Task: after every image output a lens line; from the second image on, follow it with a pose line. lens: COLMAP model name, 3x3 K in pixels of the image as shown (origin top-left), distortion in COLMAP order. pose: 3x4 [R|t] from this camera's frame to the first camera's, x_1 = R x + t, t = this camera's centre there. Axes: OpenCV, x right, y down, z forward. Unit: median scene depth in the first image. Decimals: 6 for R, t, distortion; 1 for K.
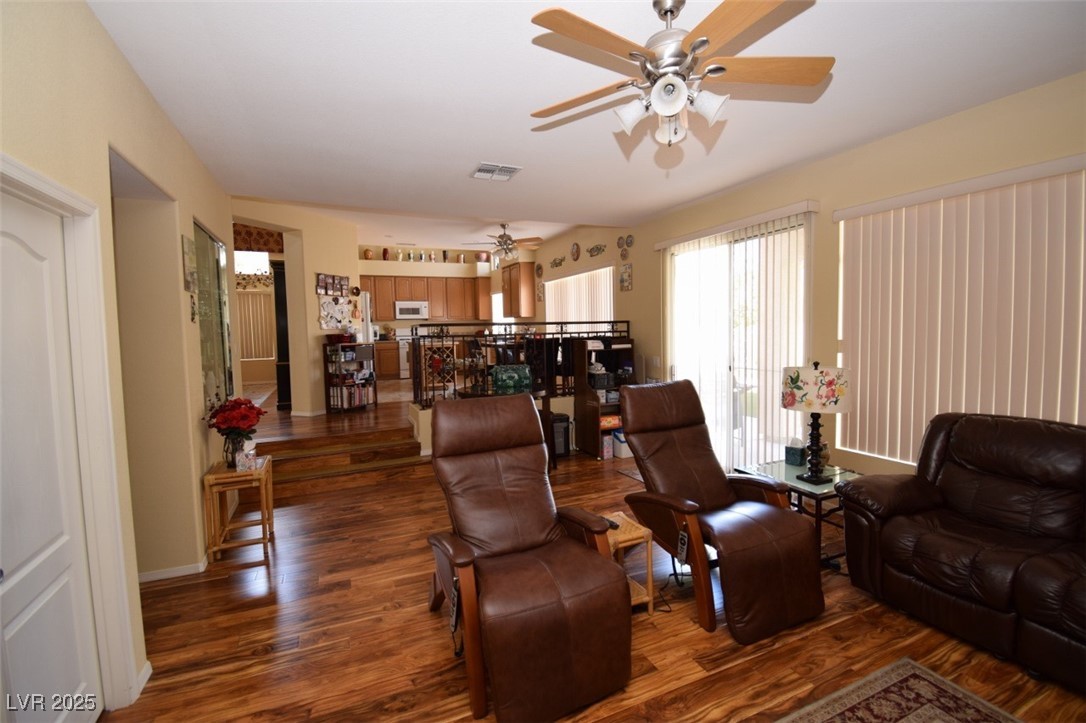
lens RADIAL K [[476.9, 0, 546.8], [0, 476.9, 356.7], [0, 0, 1]] dist [0.019913, -0.026121]
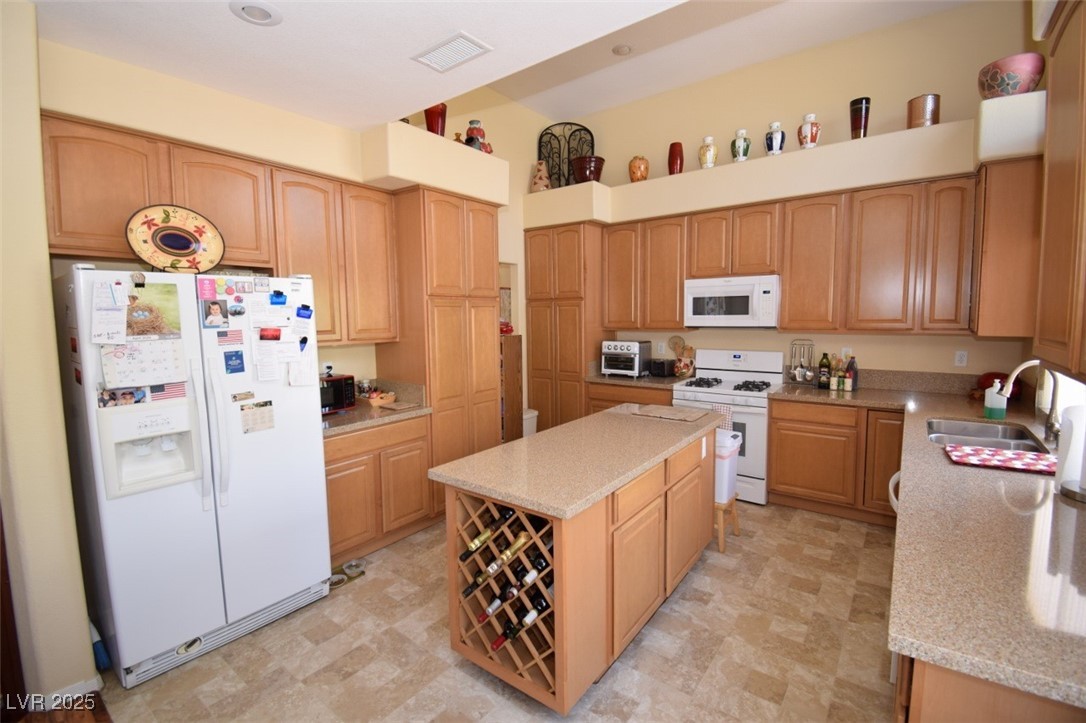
lens RADIAL K [[476.9, 0, 546.8], [0, 476.9, 356.7], [0, 0, 1]] dist [0.019913, -0.026121]
pose [[0.477979, 0.095691, -0.873144, -0.031949], [-0.050237, 0.995399, 0.081588, -0.077925], [0.876934, 0.004867, 0.480587, 0.698240]]
